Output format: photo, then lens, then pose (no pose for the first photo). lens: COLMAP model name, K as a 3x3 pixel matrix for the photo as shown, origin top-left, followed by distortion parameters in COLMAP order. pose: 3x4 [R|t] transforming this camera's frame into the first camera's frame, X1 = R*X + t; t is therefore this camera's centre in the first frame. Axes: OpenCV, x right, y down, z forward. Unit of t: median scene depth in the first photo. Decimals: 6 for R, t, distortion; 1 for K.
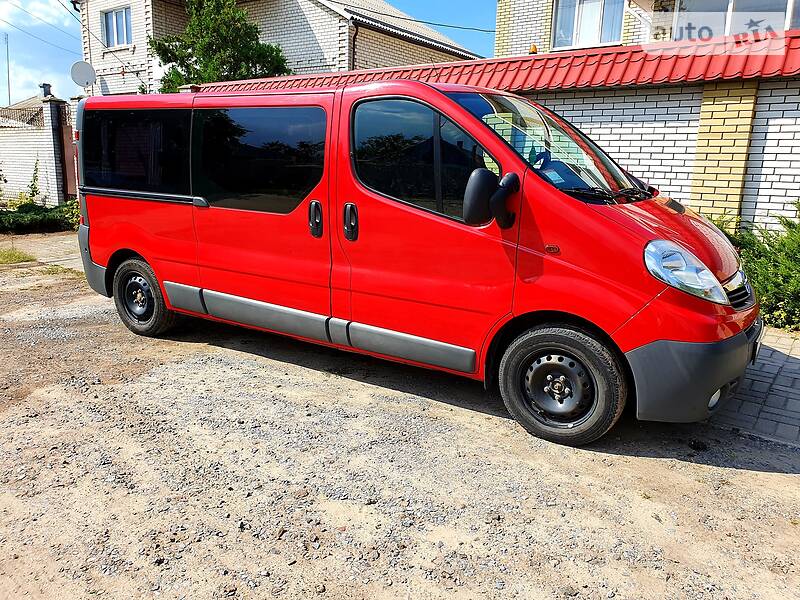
lens RADIAL K [[612.8, 0, 401.0], [0, 612.8, 286.3], [0, 0, 1]] dist [0.018363, 0.001024]
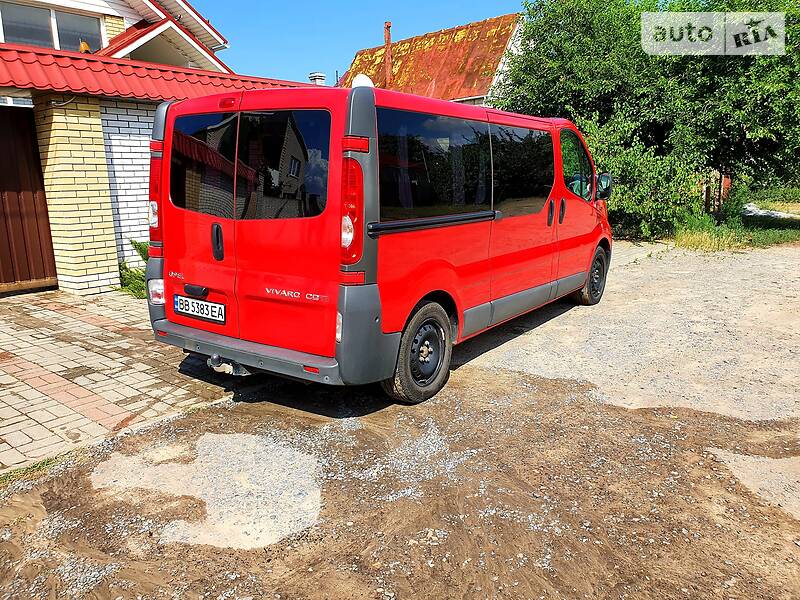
lens RADIAL K [[612.8, 0, 401.0], [0, 612.8, 286.3], [0, 0, 1]] dist [0.018363, 0.001024]
pose [[0.058020, -0.200948, 0.977882, -1.528109], [0.218070, 0.958428, 0.184012, -0.276147], [-0.974207, 0.202570, 0.099429, 1.219572]]
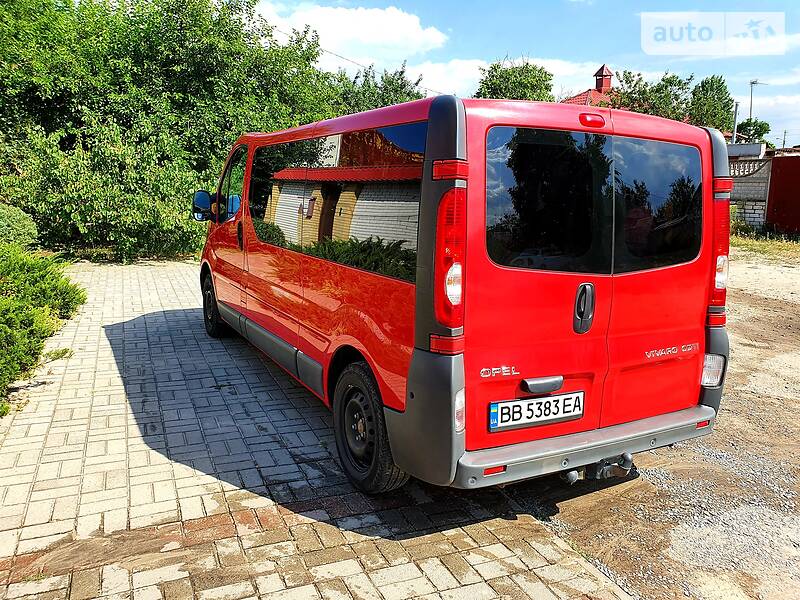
lens RADIAL K [[616.0, 0, 400.0], [0, 616.0, 300.0], [0, 0, 1]] dist [0.011673, 0.008123]
pose [[-0.854748, -0.130313, 0.502419, -0.759466], [0.070540, 0.929825, 0.361177, -0.505441], [-0.514228, 0.344156, -0.785574, 2.240507]]
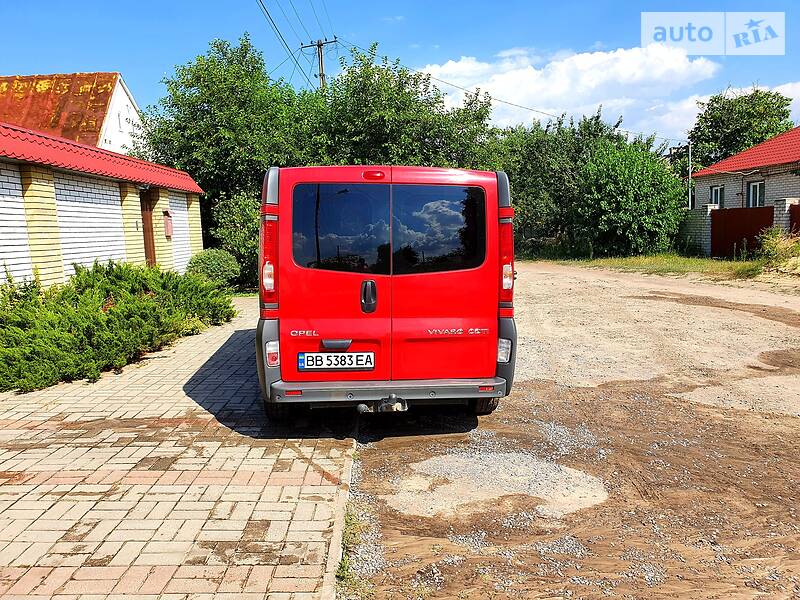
lens RADIAL K [[612.8, 0, 401.0], [0, 612.8, 286.3], [0, 0, 1]] dist [0.018363, 0.001024]
pose [[-0.599087, -0.084234, 0.796240, -1.470410], [0.165628, 0.959905, 0.226165, -0.476184], [-0.783366, 0.267372, -0.561115, 2.133963]]
